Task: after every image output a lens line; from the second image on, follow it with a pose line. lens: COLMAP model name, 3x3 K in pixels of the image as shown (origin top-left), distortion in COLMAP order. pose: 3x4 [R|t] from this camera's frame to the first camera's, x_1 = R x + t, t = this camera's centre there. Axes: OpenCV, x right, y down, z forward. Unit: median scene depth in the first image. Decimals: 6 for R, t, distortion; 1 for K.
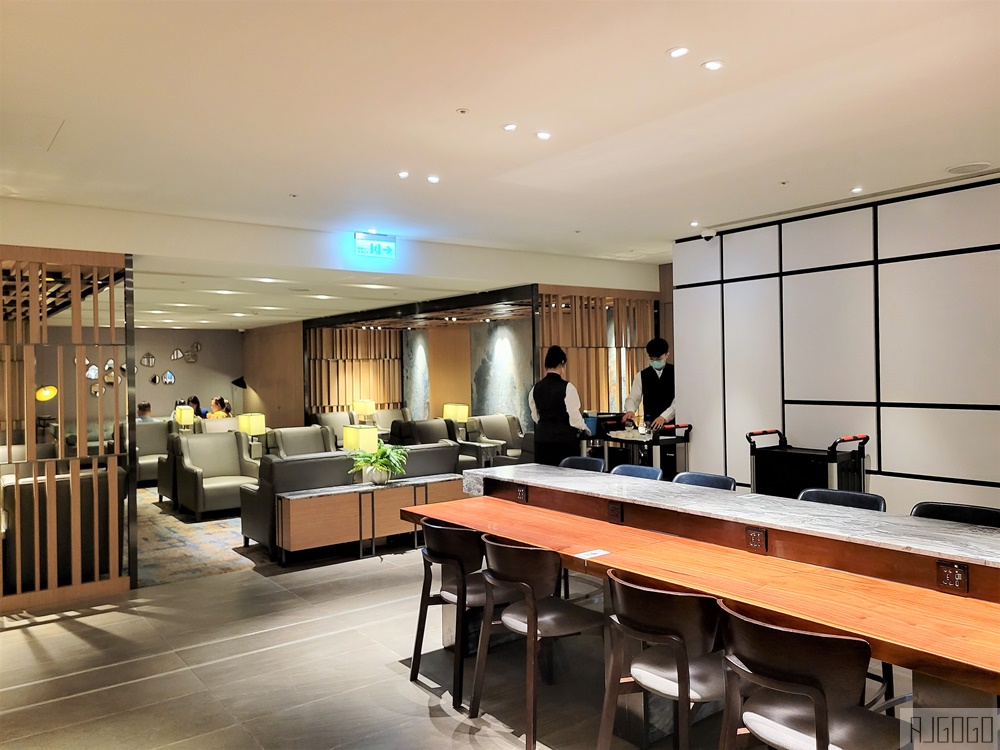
lens RADIAL K [[765.4, 0, 500.4], [0, 765.4, 371.8], [0, 0, 1]] dist [0.043318, -0.032624]
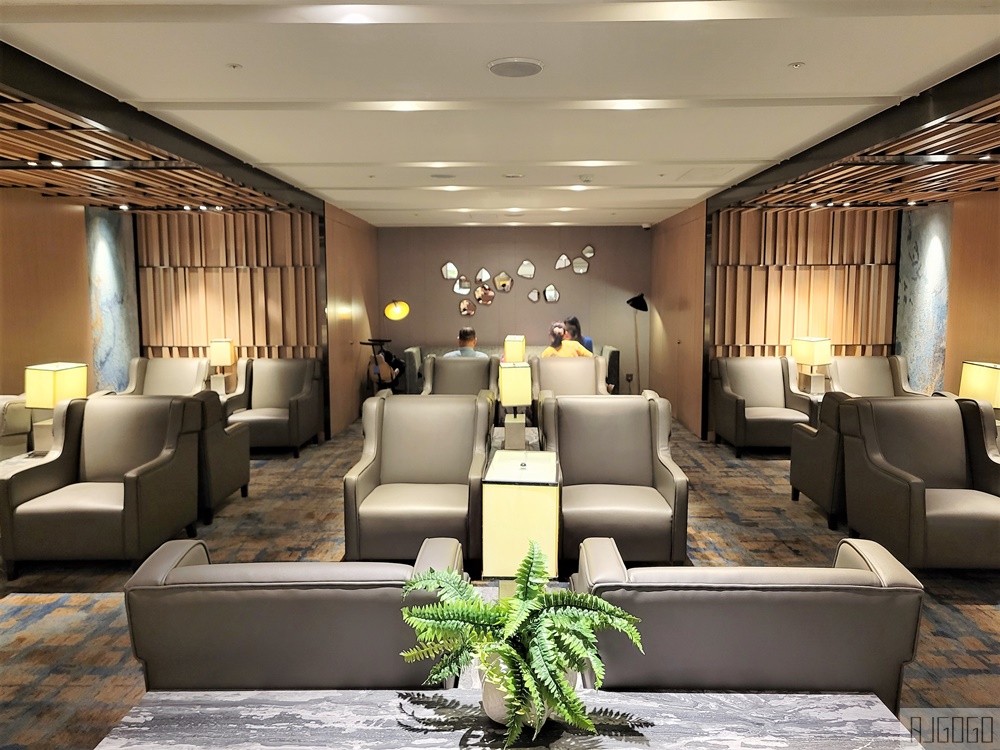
lens RADIAL K [[765.4, 0, 499.6], [0, 765.4, 371.2], [0, 0, 1]] dist [0.043318, -0.032624]
pose [[0.789391, 0.076967, -0.609046, -0.012892], [-0.013104, 0.993996, 0.108630, 0.002755], [0.613751, -0.077771, 0.785660, 0.413661]]
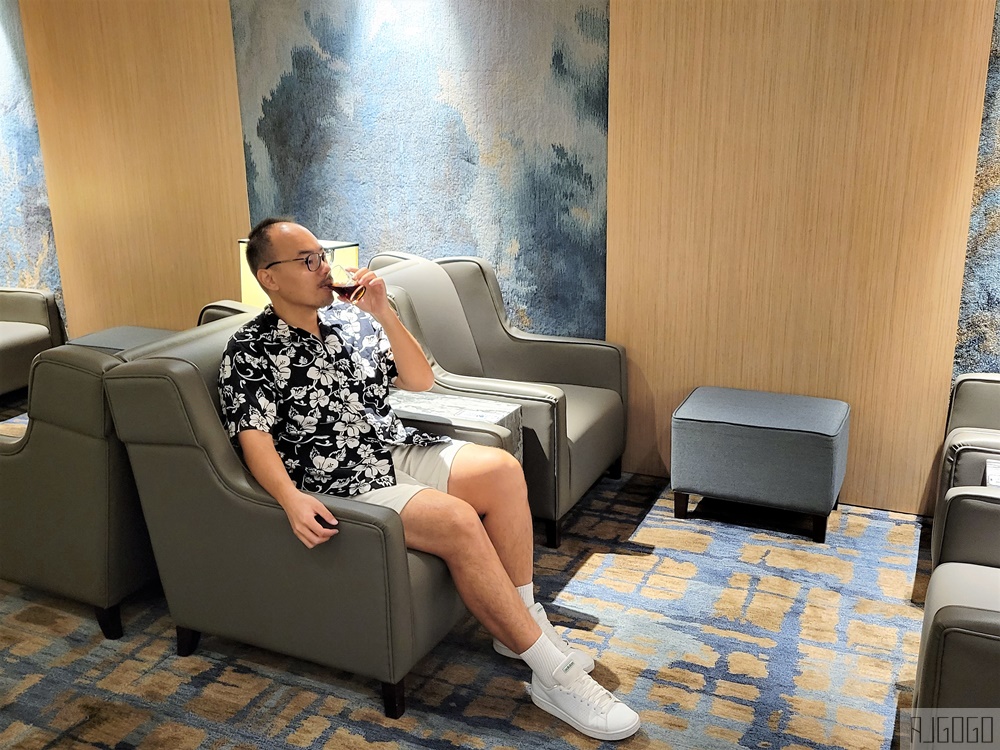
lens RADIAL K [[974.2, 0, 497.3], [0, 974.2, 379.3], [0, 0, 1]] dist [0.021403, 0.000000]
pose [[0.879383, -0.134641, 0.456681, -0.122028], [0.005524, 0.962002, 0.272987, 0.001408], [-0.476083, -0.237537, 0.846712, 0.581298]]
